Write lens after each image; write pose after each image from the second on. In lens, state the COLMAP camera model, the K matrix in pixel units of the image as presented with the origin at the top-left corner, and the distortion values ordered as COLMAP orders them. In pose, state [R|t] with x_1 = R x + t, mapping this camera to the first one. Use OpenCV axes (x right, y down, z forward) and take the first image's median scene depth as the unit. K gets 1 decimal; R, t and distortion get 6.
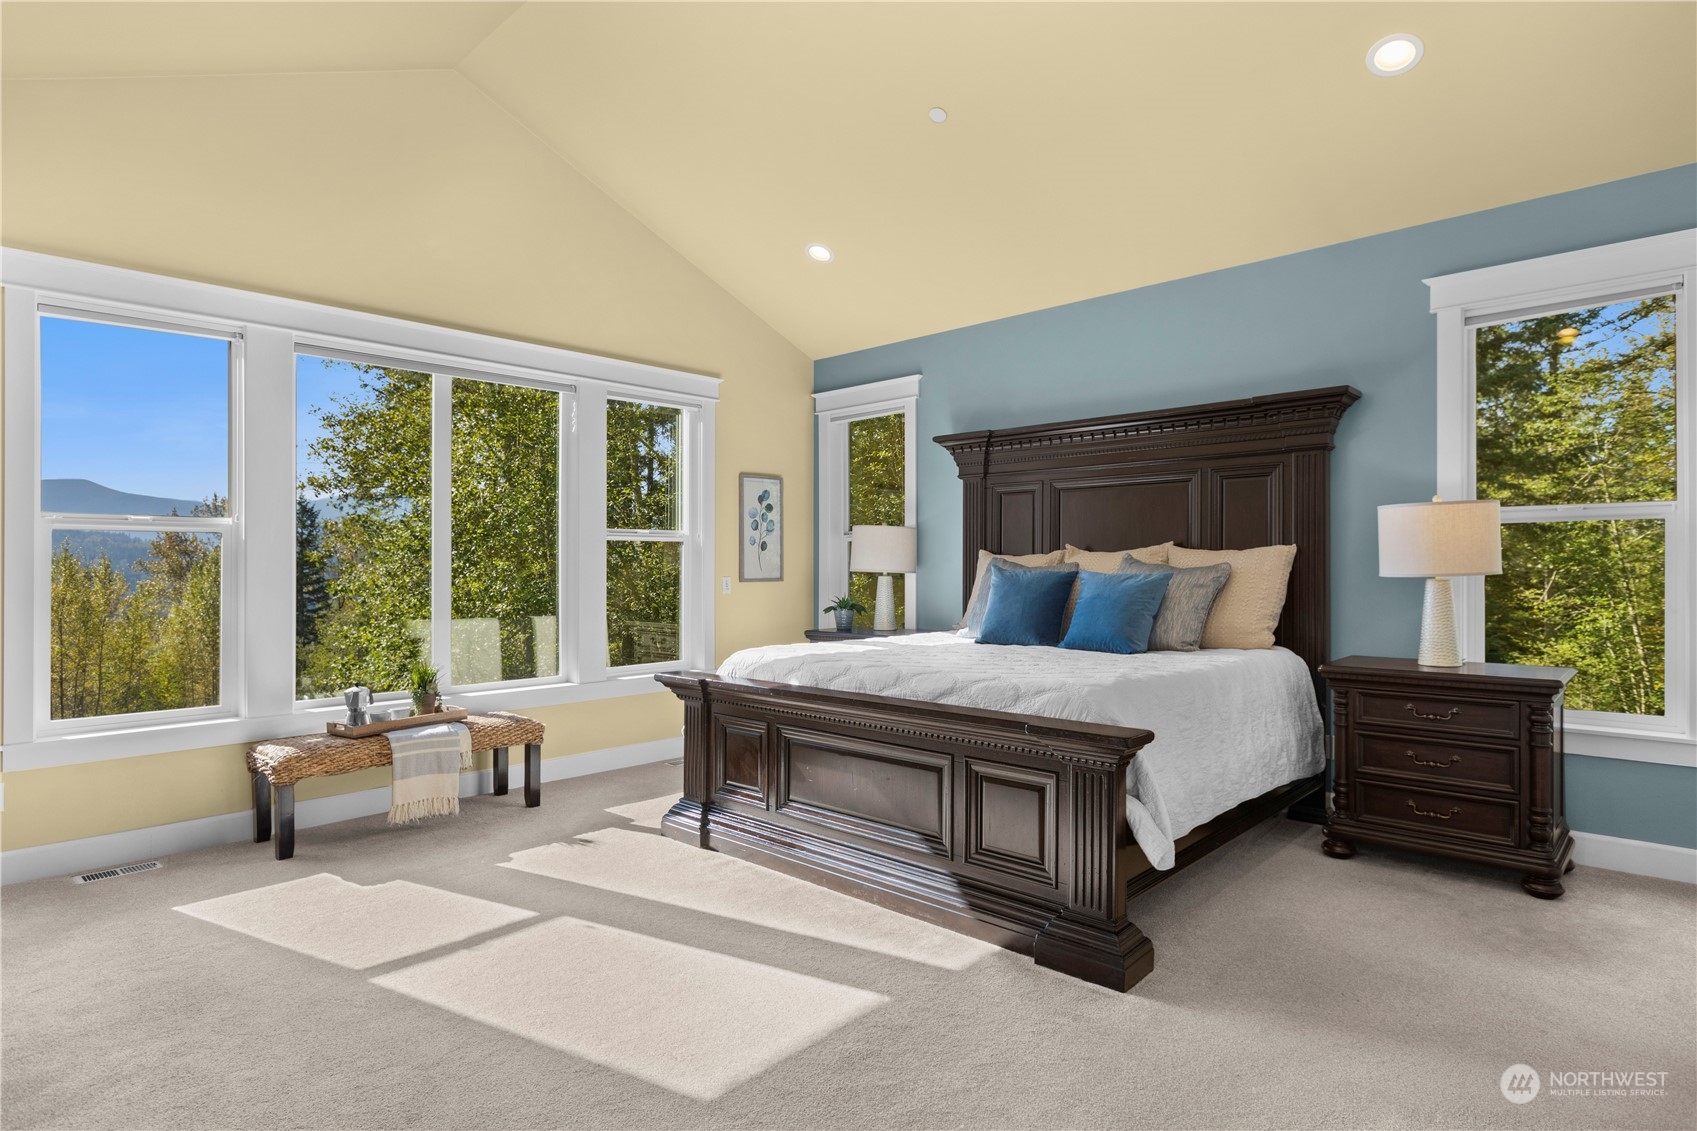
lens RADIAL K [[923.2, 0, 847.8], [0, 923.2, 564.0], [0, 0, 1]] dist [0.006824, 0.000499]
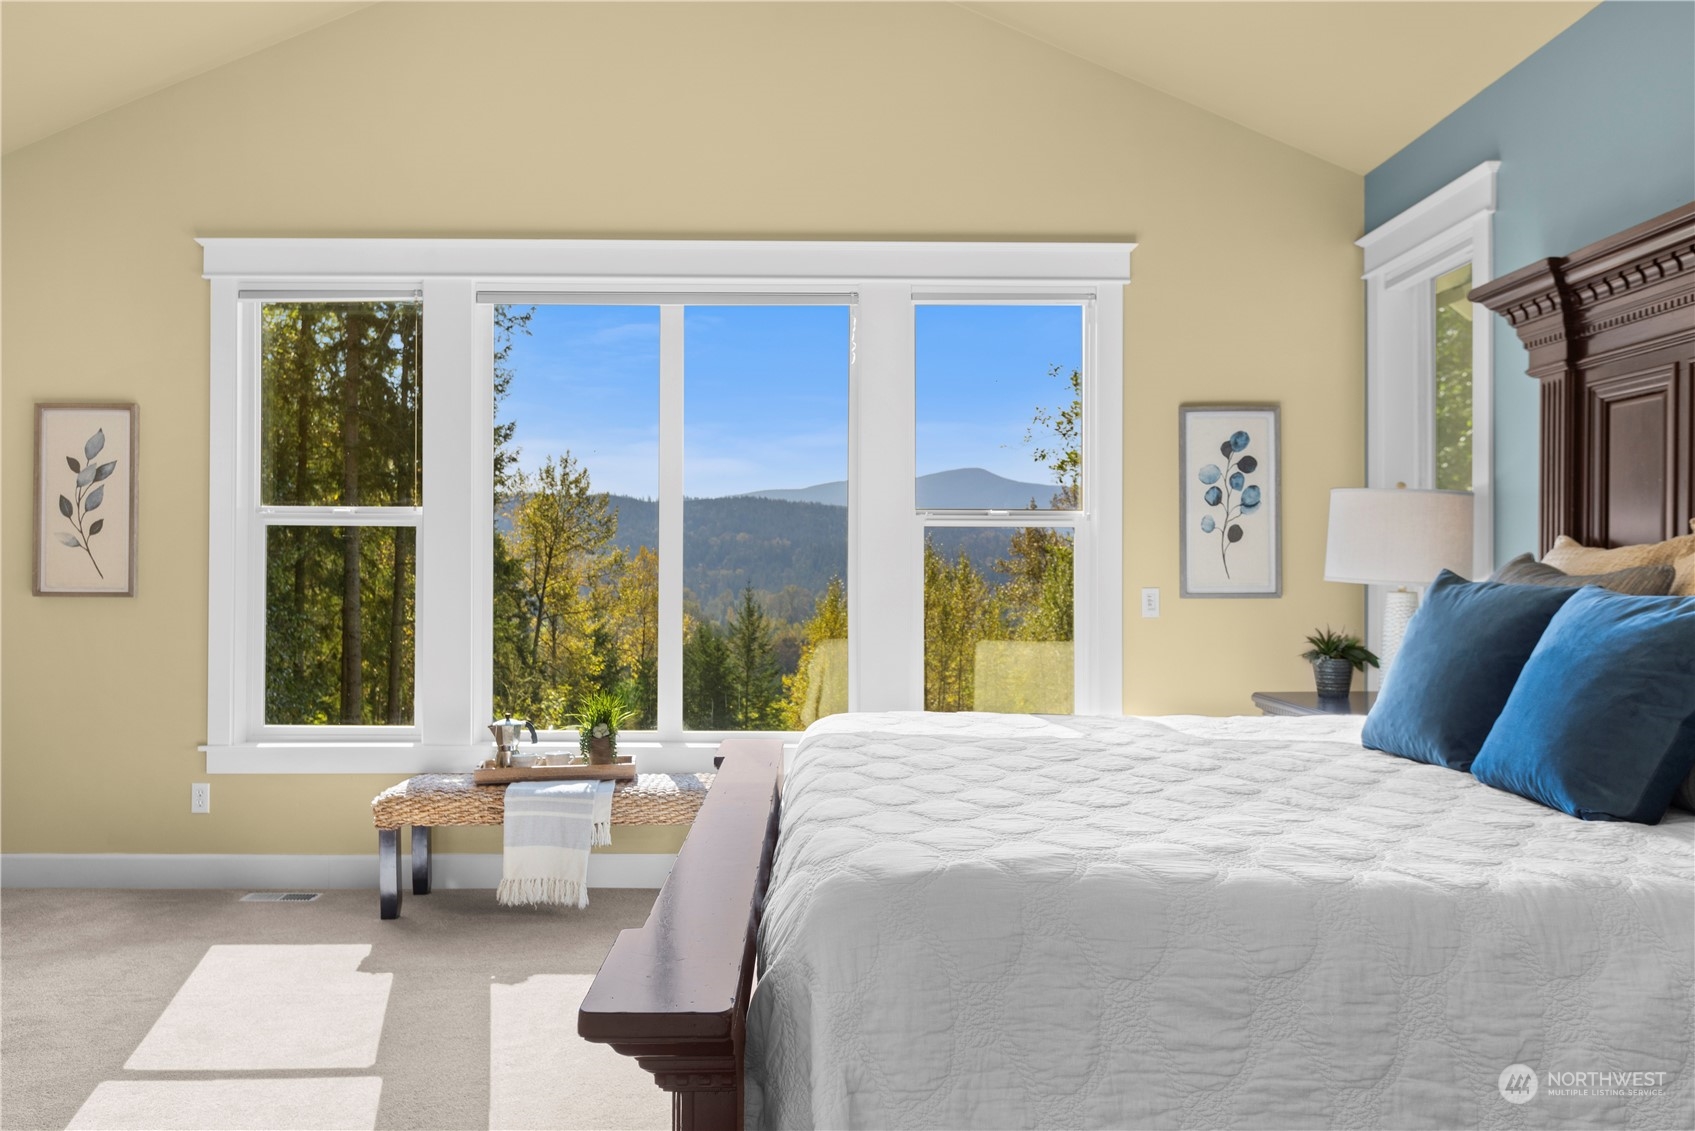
lens RADIAL K [[1337.3, 0, 845.6], [0, 1337.3, 563.1], [0, 0, 1]] dist [-0.001985, 0.006208]
pose [[0.689036, 0.003928, -0.724717, 0.328931], [-0.005368, 0.999986, 0.000317, -0.000985], [0.724708, 0.003672, 0.689047, 0.289295]]
